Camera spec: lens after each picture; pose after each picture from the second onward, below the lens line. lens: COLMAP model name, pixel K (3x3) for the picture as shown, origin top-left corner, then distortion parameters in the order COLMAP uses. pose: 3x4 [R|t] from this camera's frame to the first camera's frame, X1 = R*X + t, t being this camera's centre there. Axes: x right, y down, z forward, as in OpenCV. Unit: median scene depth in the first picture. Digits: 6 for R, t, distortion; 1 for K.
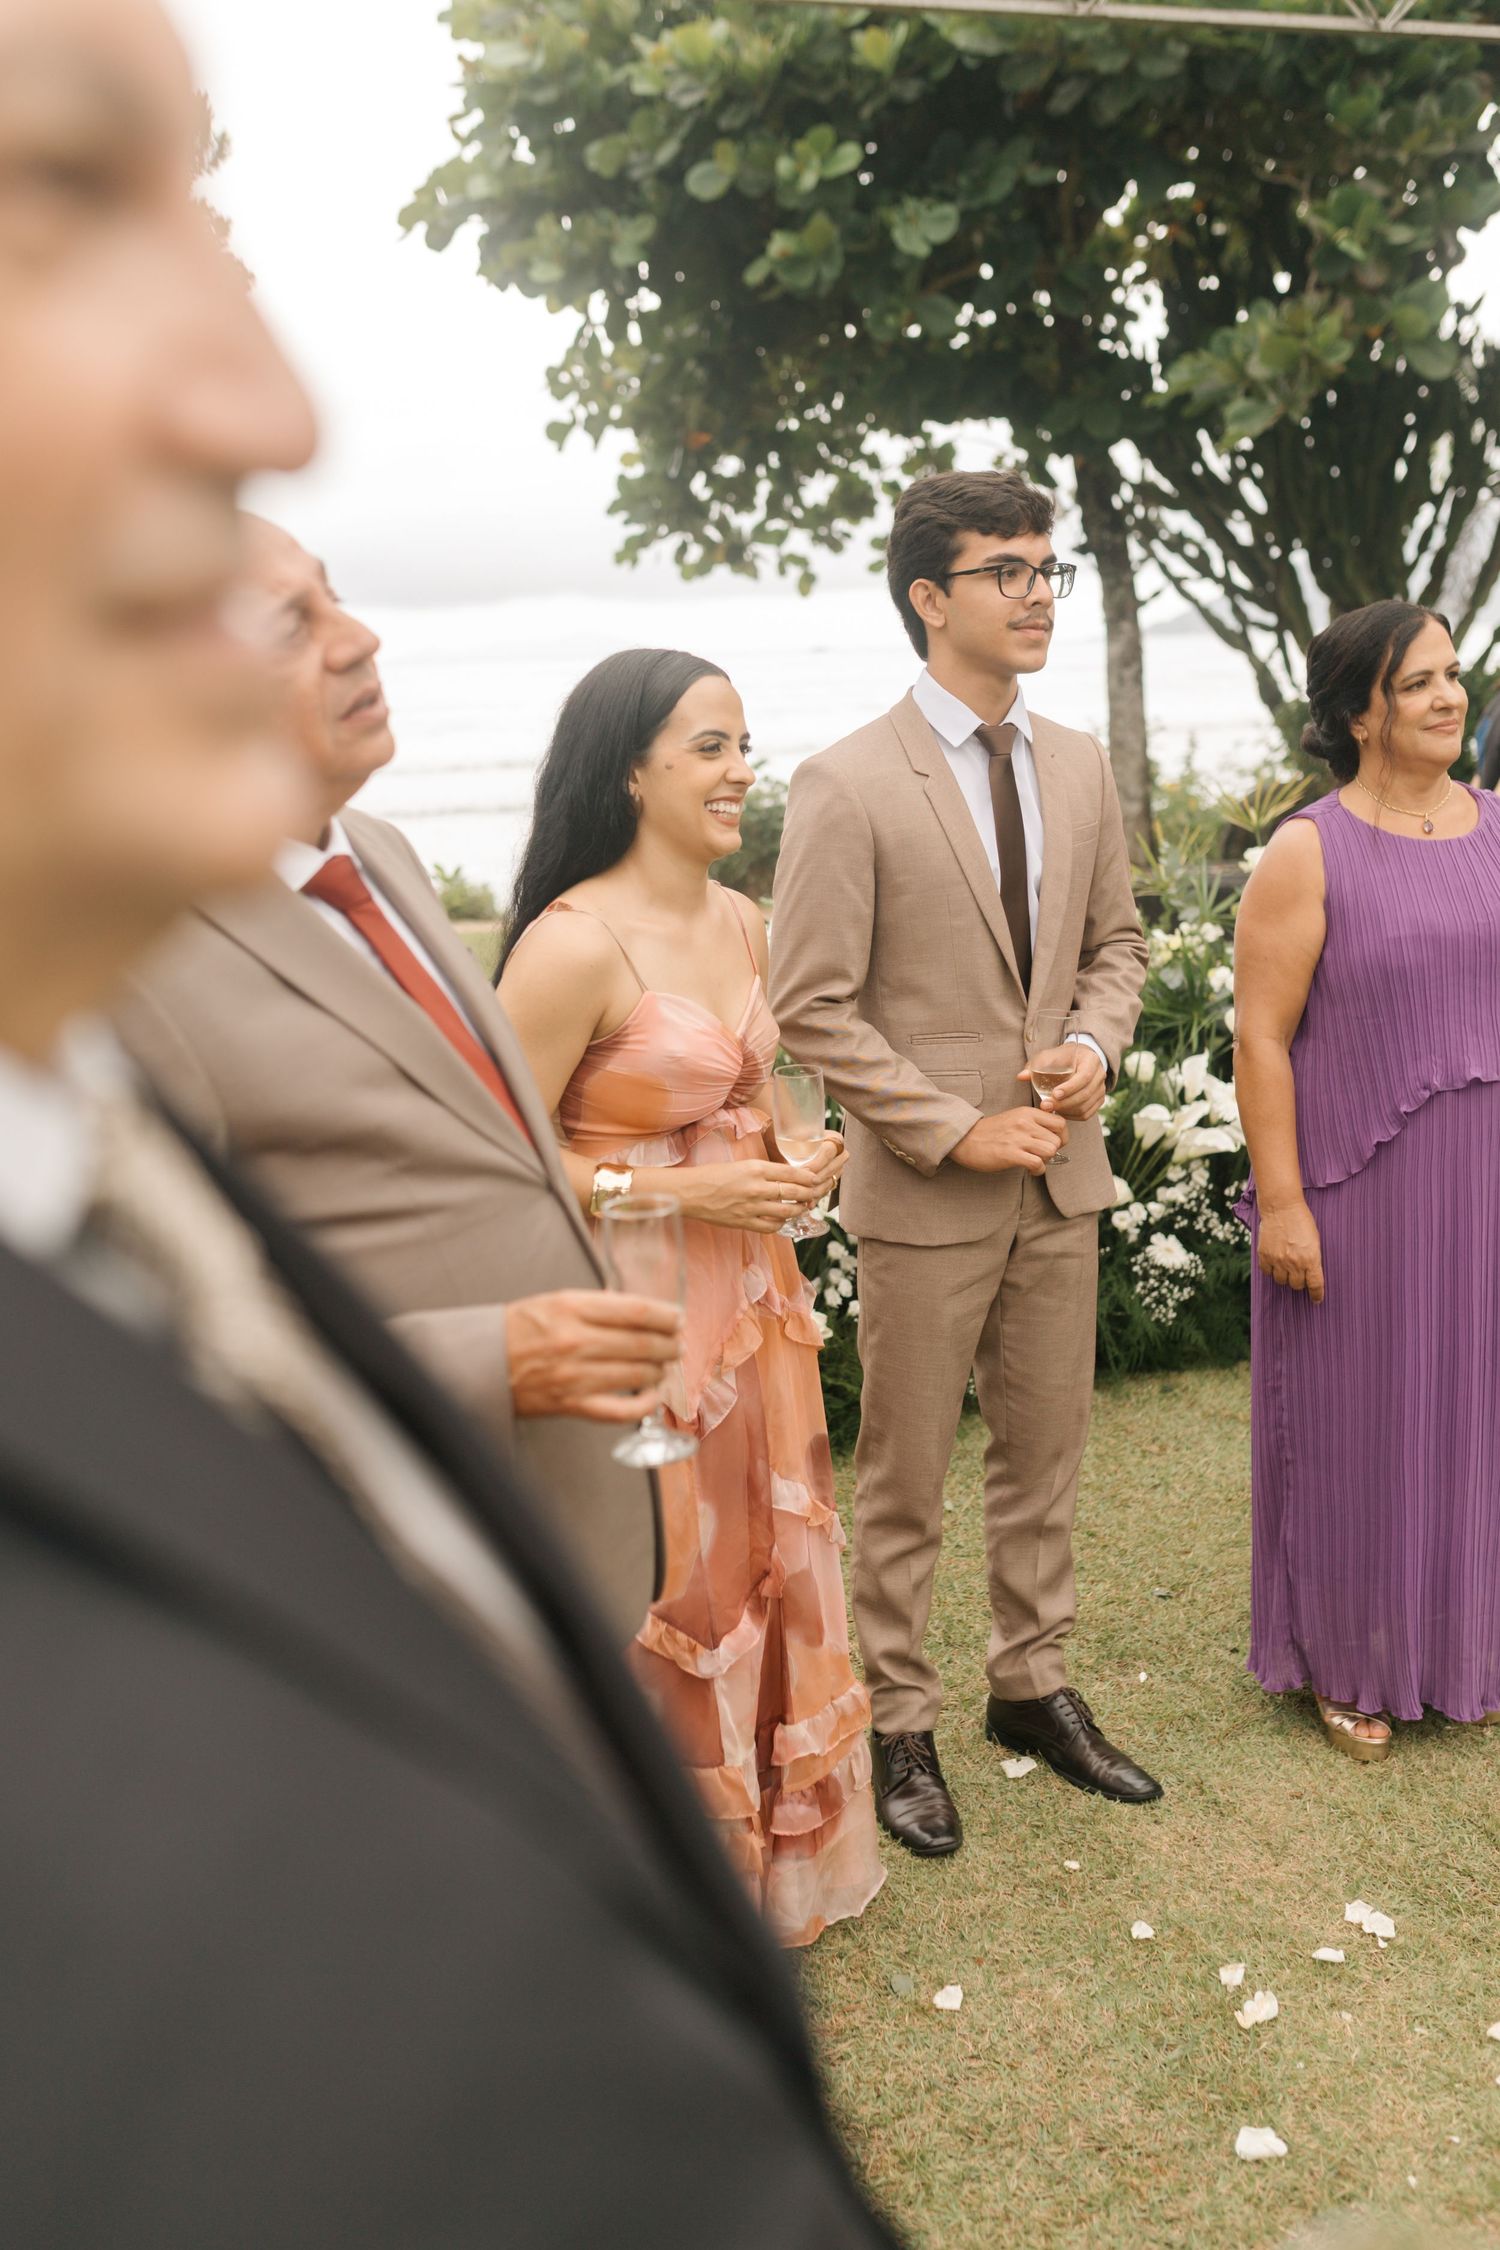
lens RADIAL K [[2112.3, 0, 746.7], [0, 2112.3, 1163.7], [0, 0, 1]] dist [-0.015054, -0.001224]
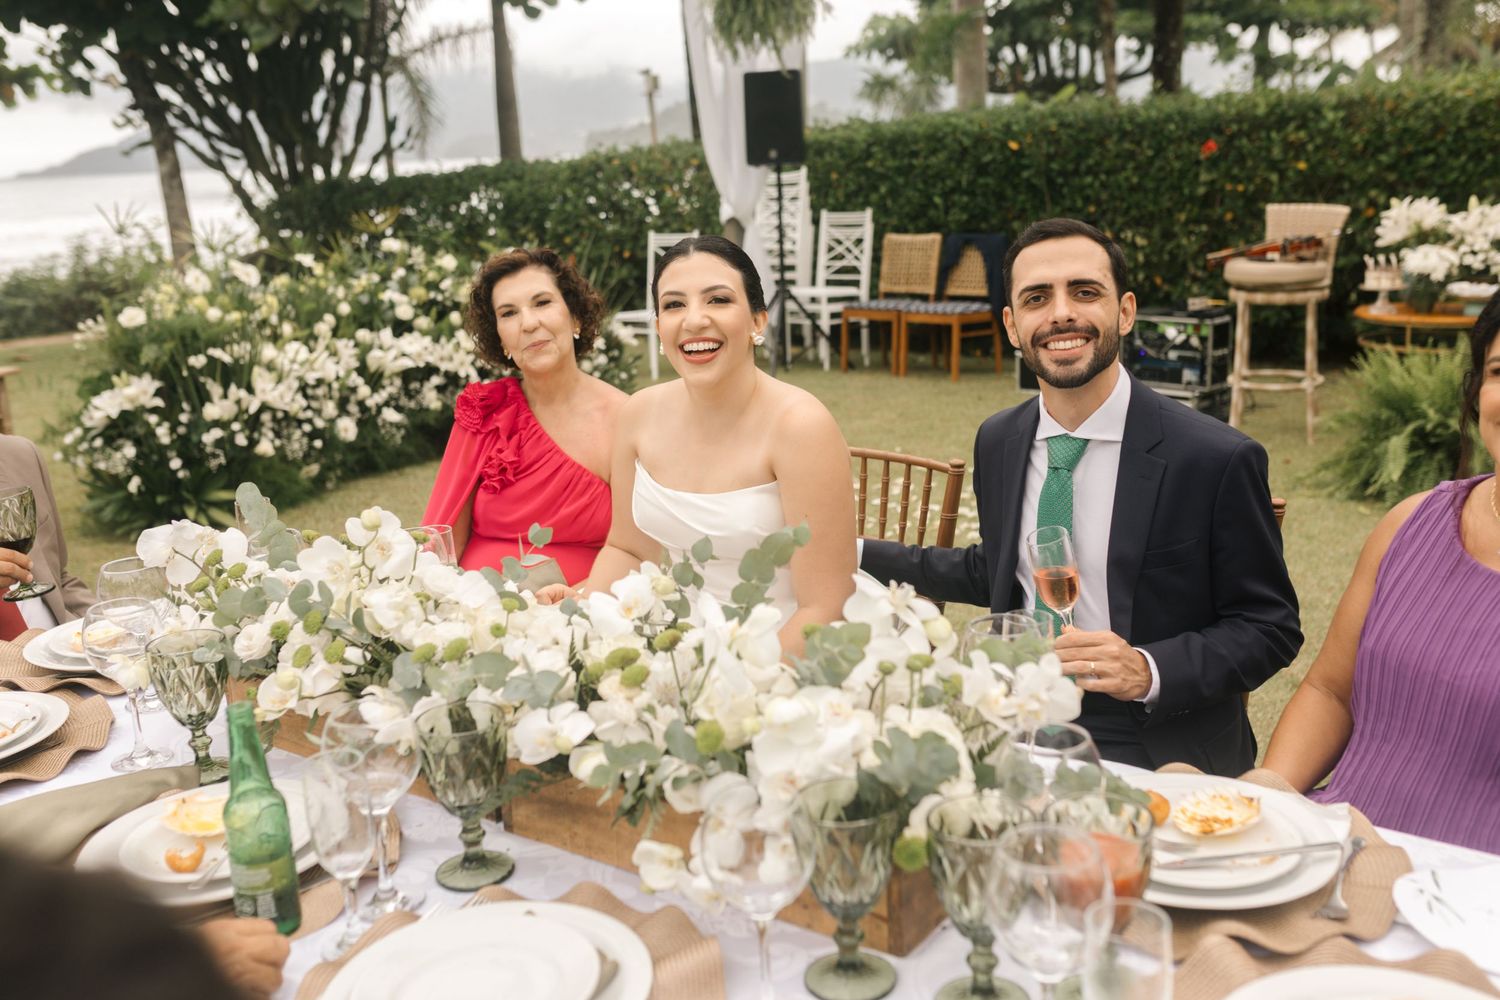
lens RADIAL K [[1454.4, 0, 750.0], [0, 1454.4, 500.0], [0, 0, 1]] dist [-0.014744, 0.115603]
pose [[0.806693, -0.143363, 0.573319, -0.125177], [0.158684, 0.987049, 0.023542, 0.049388], [-0.569268, 0.071986, 0.818994, -0.153608]]
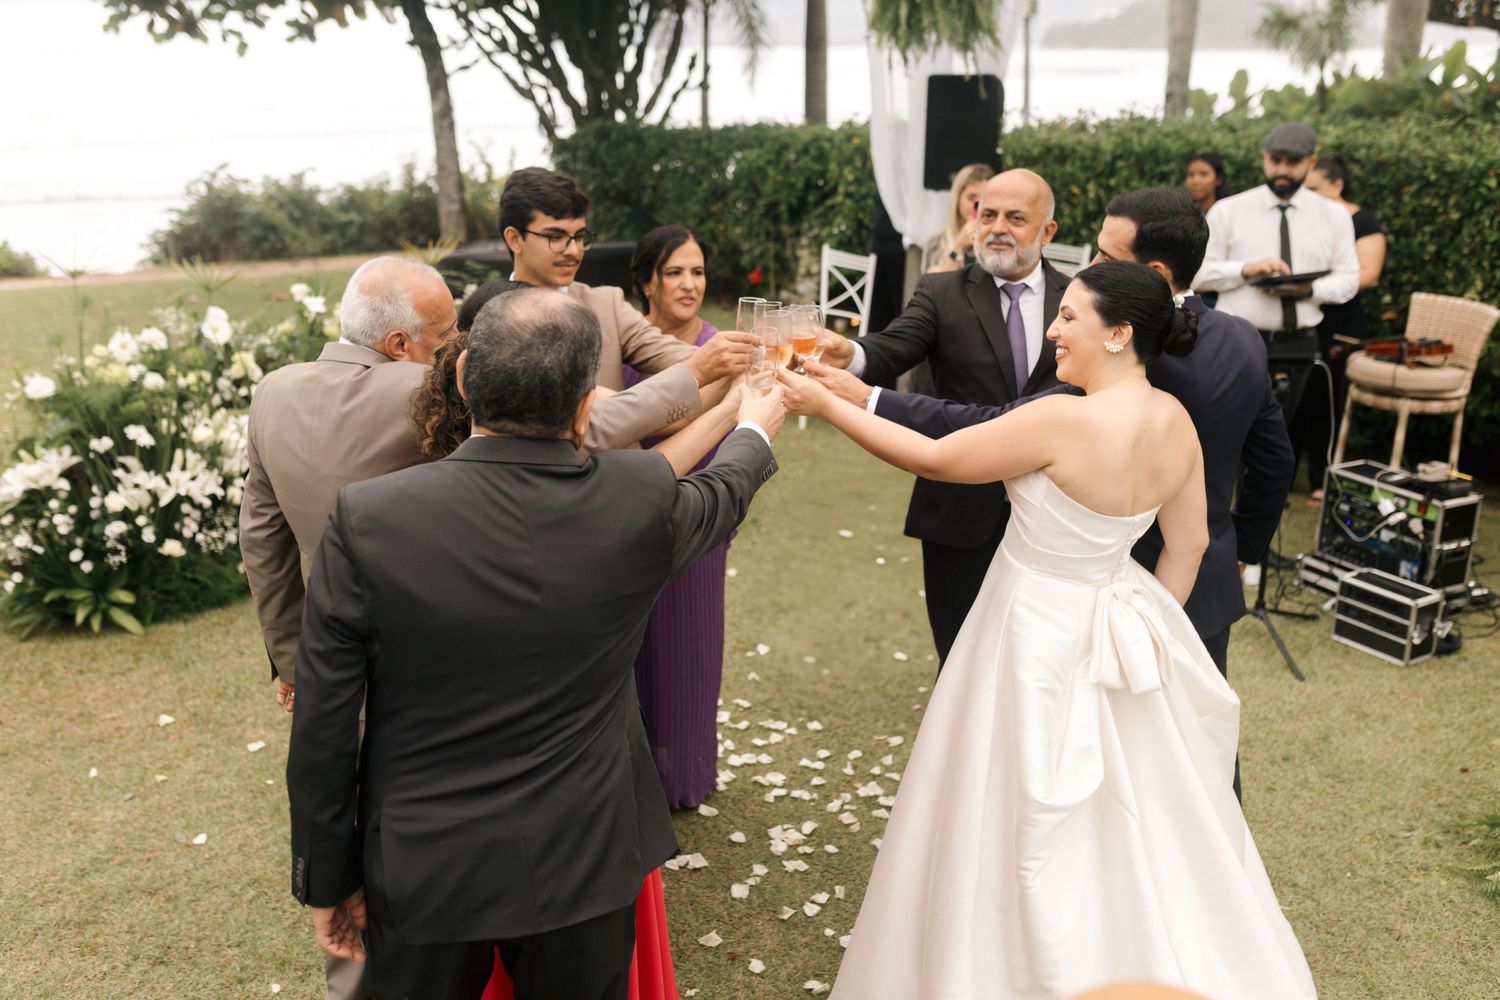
lens RADIAL K [[1433.7, 0, 750.0], [0, 1433.7, 500.0], [0, 0, 1]] dist [-0.036166, 0.061673]
pose [[0.946853, -0.068130, 0.314369, 0.034608], [0.048367, 0.996356, 0.070253, -0.009370], [-0.318010, -0.051314, 0.946698, -0.112371]]
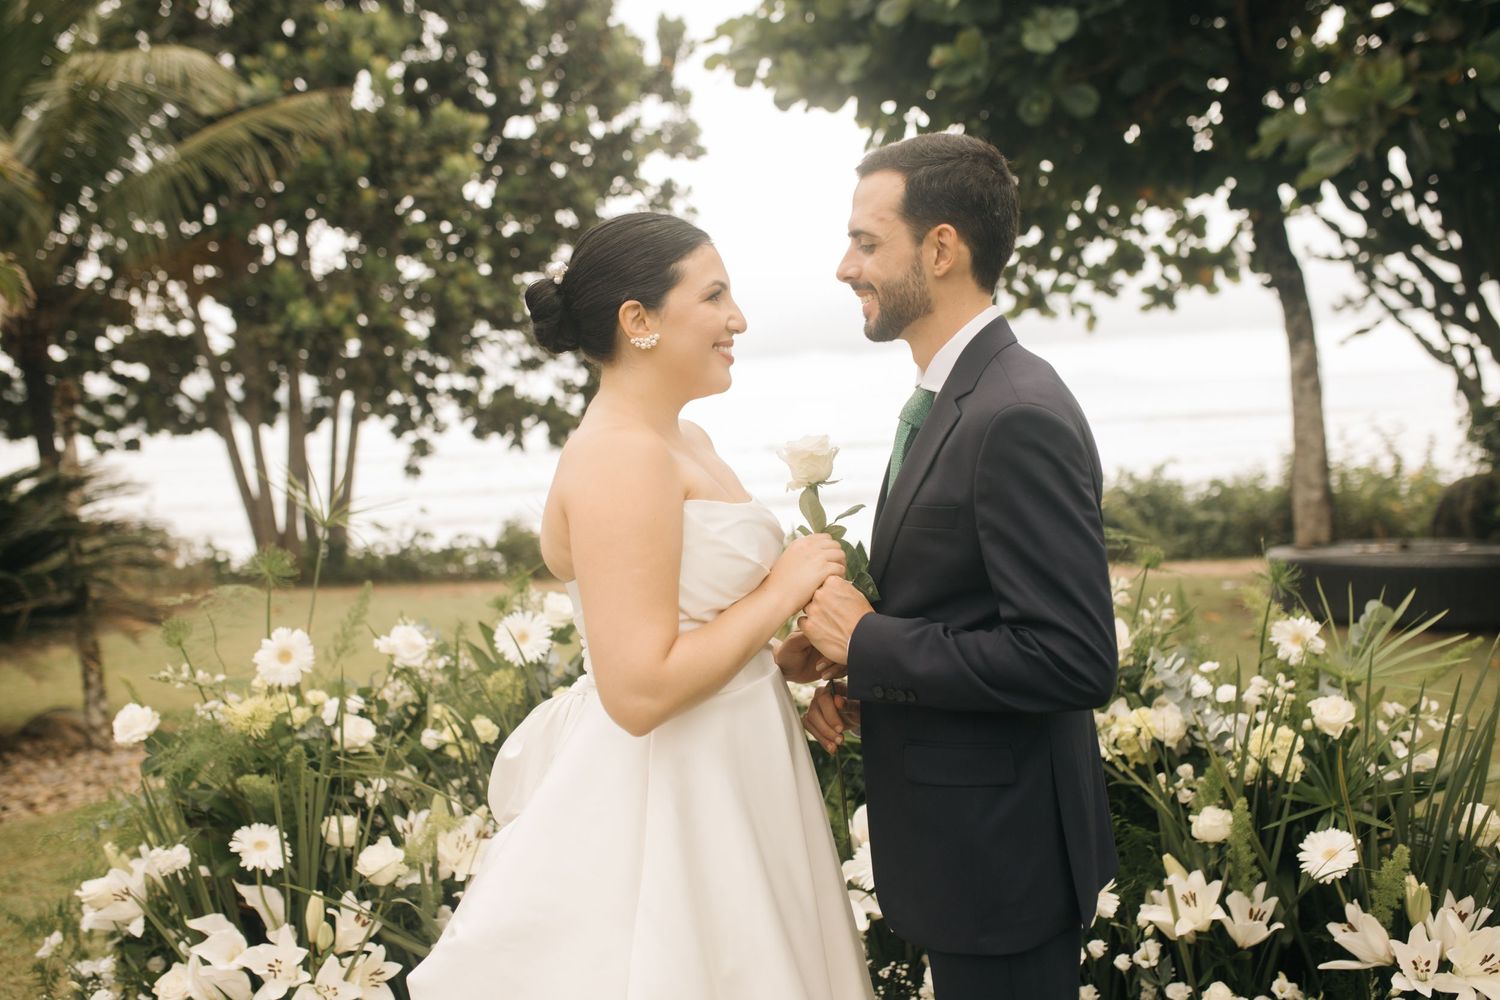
lens RADIAL K [[1433.7, 0, 750.0], [0, 1433.7, 500.0], [0, 0, 1]] dist [-0.036166, 0.061673]
pose [[0.953900, 0.010653, -0.299937, 0.110571], [-0.056959, 0.987633, -0.146070, -0.027323], [0.294672, 0.156420, 0.942710, 0.134853]]
